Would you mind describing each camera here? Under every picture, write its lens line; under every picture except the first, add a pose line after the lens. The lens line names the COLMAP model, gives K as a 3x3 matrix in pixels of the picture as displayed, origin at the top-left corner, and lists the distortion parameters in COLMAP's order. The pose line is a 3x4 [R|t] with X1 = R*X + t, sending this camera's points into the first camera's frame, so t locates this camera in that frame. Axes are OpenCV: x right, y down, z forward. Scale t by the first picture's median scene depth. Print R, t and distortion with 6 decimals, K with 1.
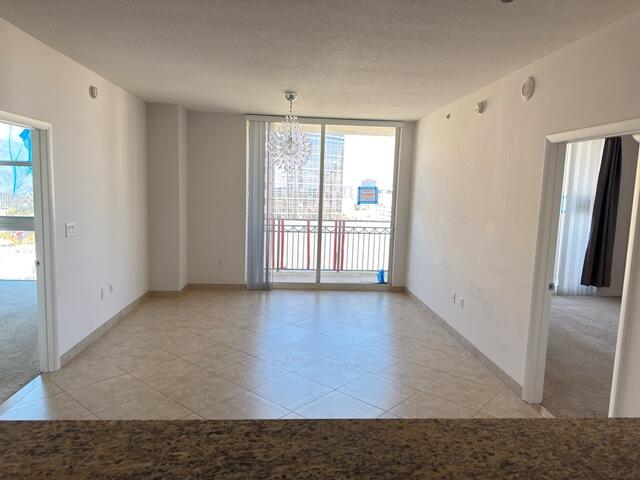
lens RADIAL K [[455.9, 0, 315.7], [0, 455.9, 233.3], [0, 0, 1]] dist [-0.000276, -0.004342]
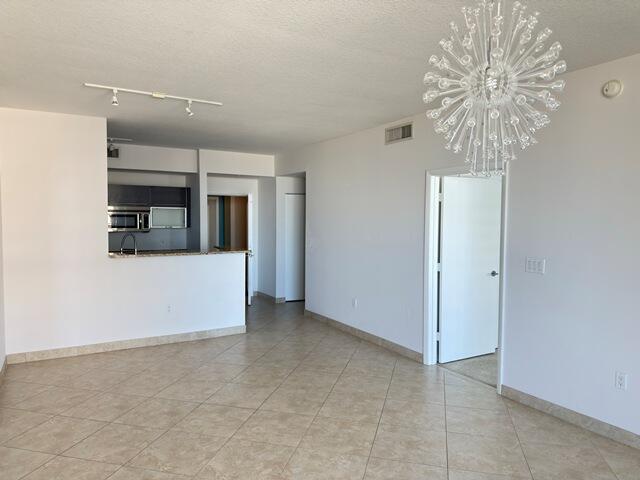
lens RADIAL K [[455.9, 0, 318.7], [0, 455.9, 240.0], [0, 0, 1]] dist [-0.000276, -0.004342]
pose [[-0.892363, -0.017781, -0.450967, 0.157224], [-0.084118, 0.988267, 0.127485, -0.083061], [0.443409, 0.151698, -0.883389, 0.953731]]
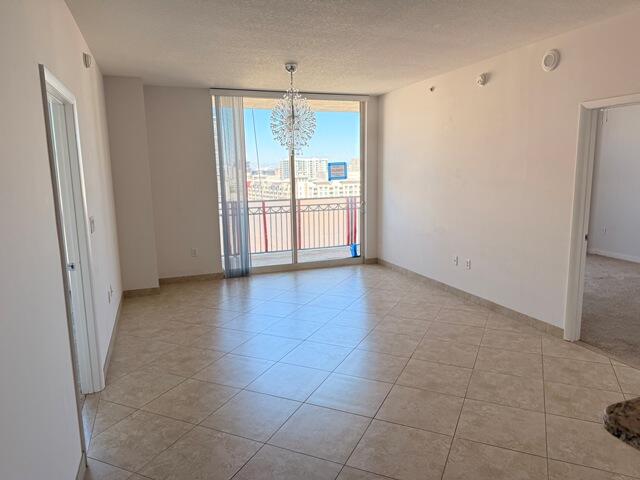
lens RADIAL K [[455.9, 0, 314.1], [0, 455.9, 243.8], [0, 0, 1]] dist [-0.000276, -0.004342]
pose [[0.959697, -0.093759, 0.264935, -0.219236], [0.076901, 0.994339, 0.073326, -0.002129], [-0.270310, -0.049997, 0.961474, 0.045203]]
